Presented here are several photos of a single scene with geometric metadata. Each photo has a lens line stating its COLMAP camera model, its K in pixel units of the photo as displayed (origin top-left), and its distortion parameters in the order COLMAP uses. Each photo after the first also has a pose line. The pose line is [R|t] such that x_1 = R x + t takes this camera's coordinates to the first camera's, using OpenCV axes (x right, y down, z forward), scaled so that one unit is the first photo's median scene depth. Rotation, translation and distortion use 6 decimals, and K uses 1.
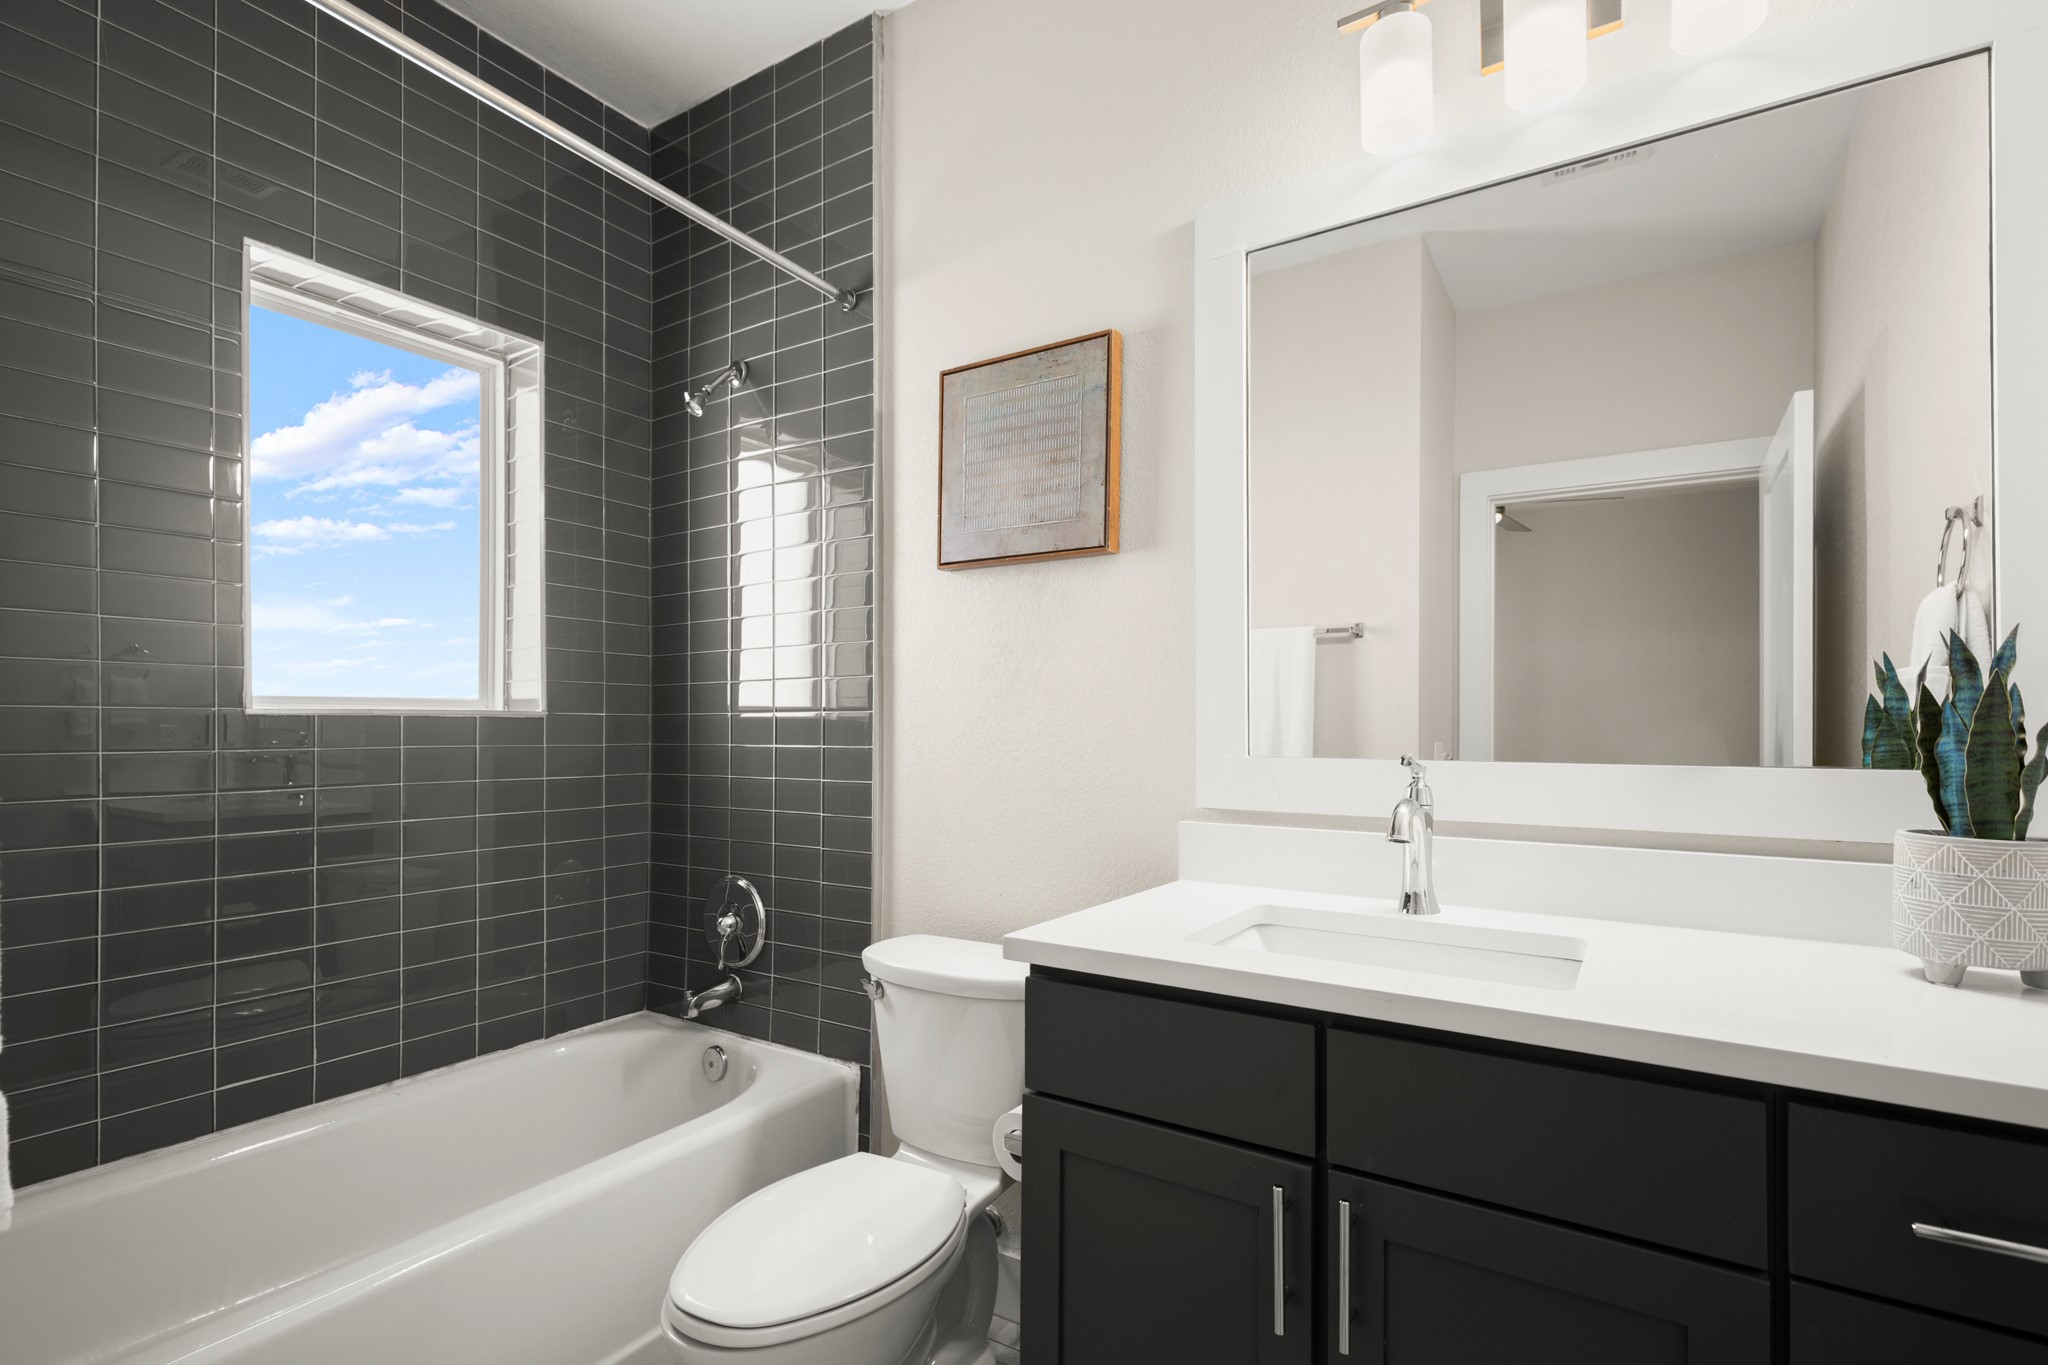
lens RADIAL K [[965.4, 0, 1017.1], [0, 965.4, 726.8], [0, 0, 1]] dist [0.003487, 0.000631]
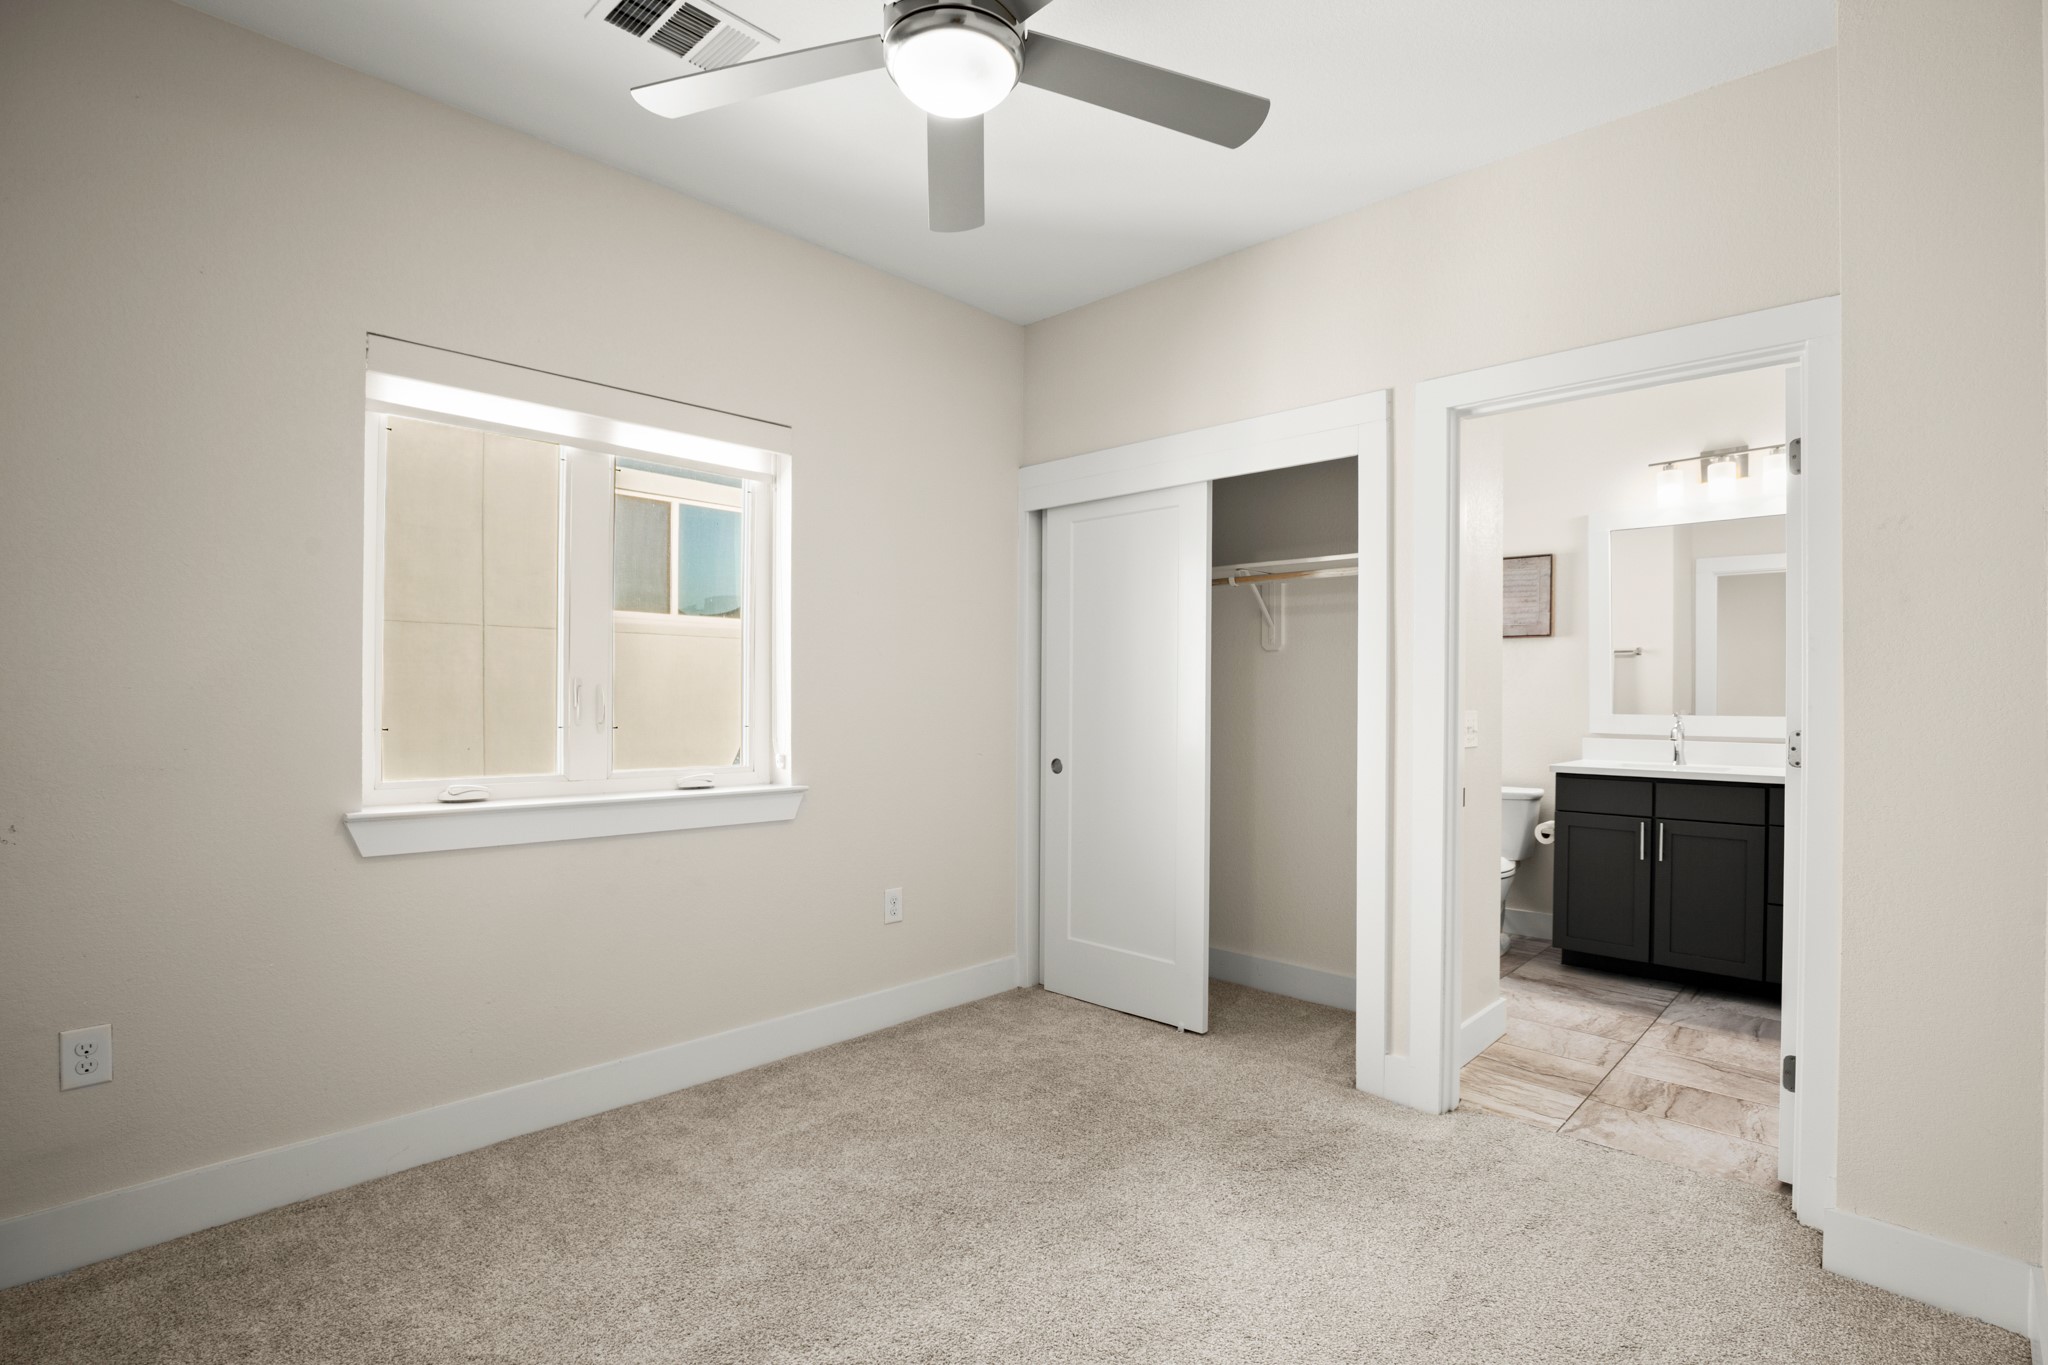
lens RADIAL K [[965.4, 0, 1031.8], [0, 965.4, 683.1], [0, 0, 1]] dist [0.003487, 0.000631]
pose [[0.985670, 0.010130, -0.168380, -0.872762], [-0.009375, 0.999942, 0.005281, -0.052699], [0.168424, -0.003627, 0.985708, -1.890251]]
